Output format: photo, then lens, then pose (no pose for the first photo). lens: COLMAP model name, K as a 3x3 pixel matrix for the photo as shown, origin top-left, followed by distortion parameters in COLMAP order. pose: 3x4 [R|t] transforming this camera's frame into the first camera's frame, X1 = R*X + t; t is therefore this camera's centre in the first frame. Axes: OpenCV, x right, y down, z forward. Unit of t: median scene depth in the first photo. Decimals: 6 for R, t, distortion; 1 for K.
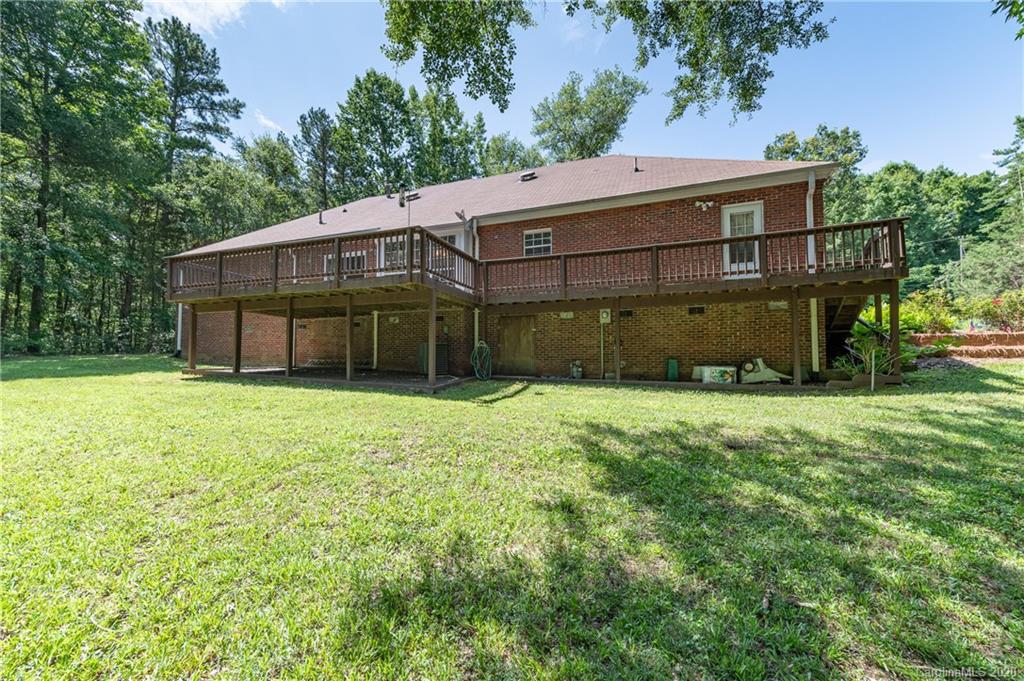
lens RADIAL K [[403.0, 0, 513.1], [0, 403.0, 335.6], [0, 0, 1]] dist [0.019846, -0.000680]
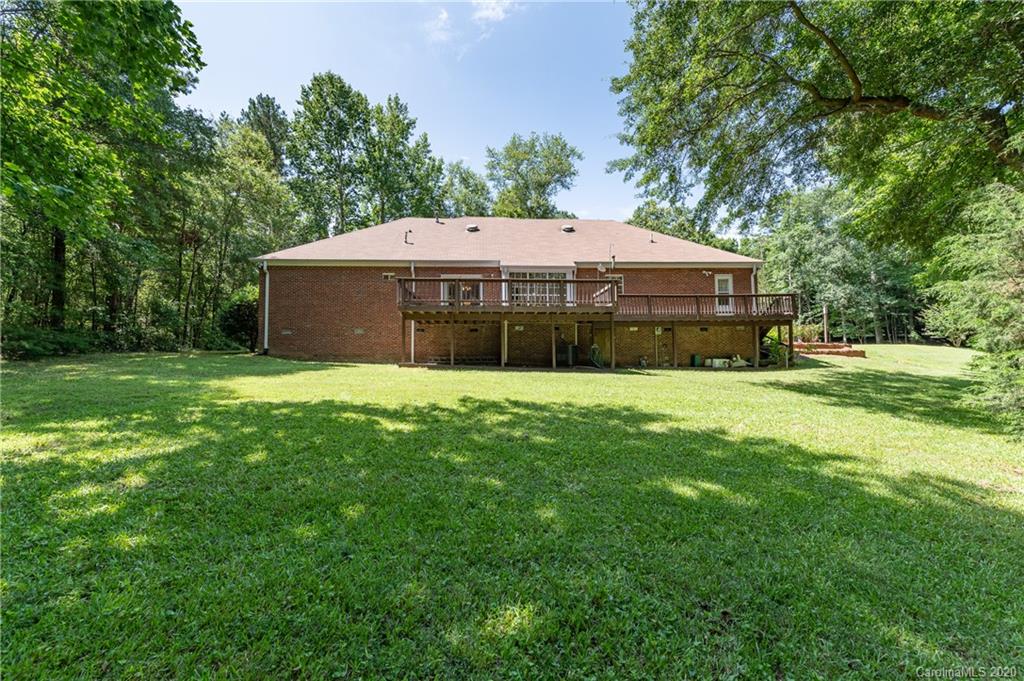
lens RADIAL K [[403.0, 0, 509.7], [0, 403.0, 342.1], [0, 0, 1]] dist [0.019846, -0.000680]
pose [[0.915322, 0.015210, 0.402434, -1.117586], [-0.019015, 0.999804, 0.005461, 0.003675], [-0.402273, -0.012651, 0.915433, -0.349246]]
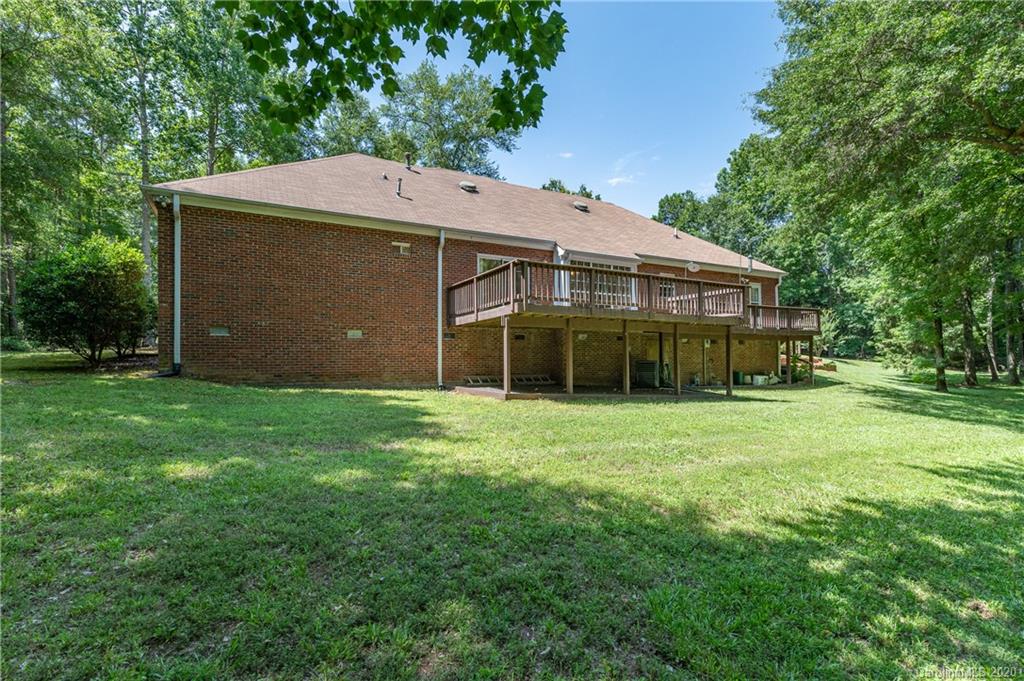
lens RADIAL K [[482.3, 0, 508.6], [0, 482.3, 344.2], [0, 0, 1]] dist [0.015015, 0.000104]
pose [[0.659134, 0.022045, 0.751702, -1.707821], [-0.050296, 0.998624, 0.014816, -0.036337], [-0.750342, -0.047573, 0.659336, 0.394512]]
